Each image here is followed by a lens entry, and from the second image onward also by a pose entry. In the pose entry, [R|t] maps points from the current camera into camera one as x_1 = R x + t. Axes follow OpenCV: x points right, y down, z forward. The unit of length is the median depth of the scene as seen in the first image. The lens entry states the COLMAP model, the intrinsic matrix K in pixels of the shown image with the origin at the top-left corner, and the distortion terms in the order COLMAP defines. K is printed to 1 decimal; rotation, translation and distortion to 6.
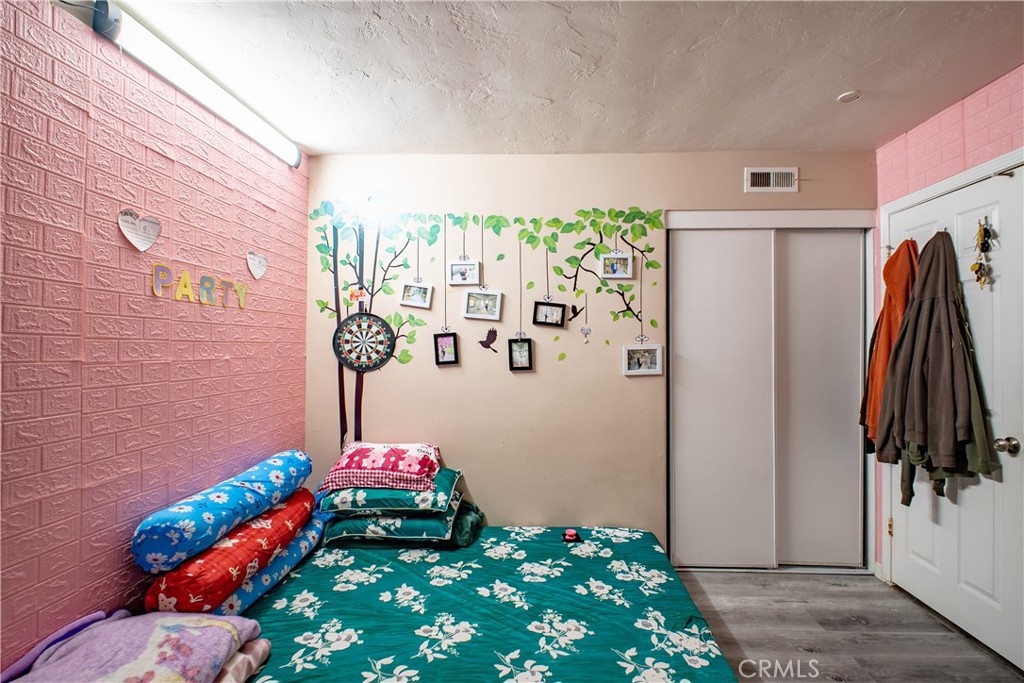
lens RADIAL K [[485.2, 0, 525.1], [0, 485.2, 343.0], [0, 0, 1]] dist [0.003032, -0.008551]
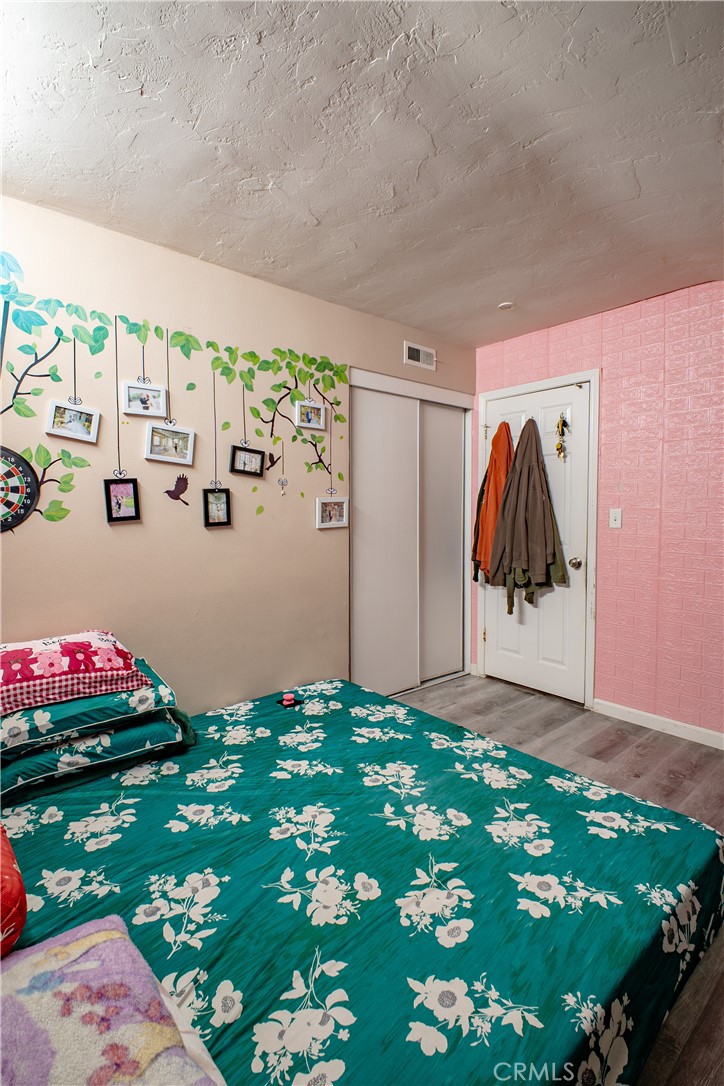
lens RADIAL K [[515.1, 0, 362.6], [0, 515.1, 530.1], [0, 0, 1]] dist [-0.001331, -0.001112]
pose [[0.735953, -0.030341, 0.676353, -0.457208], [-0.001518, 0.998919, 0.046463, 0.022363], [-0.677031, -0.035221, 0.735111, 0.182268]]
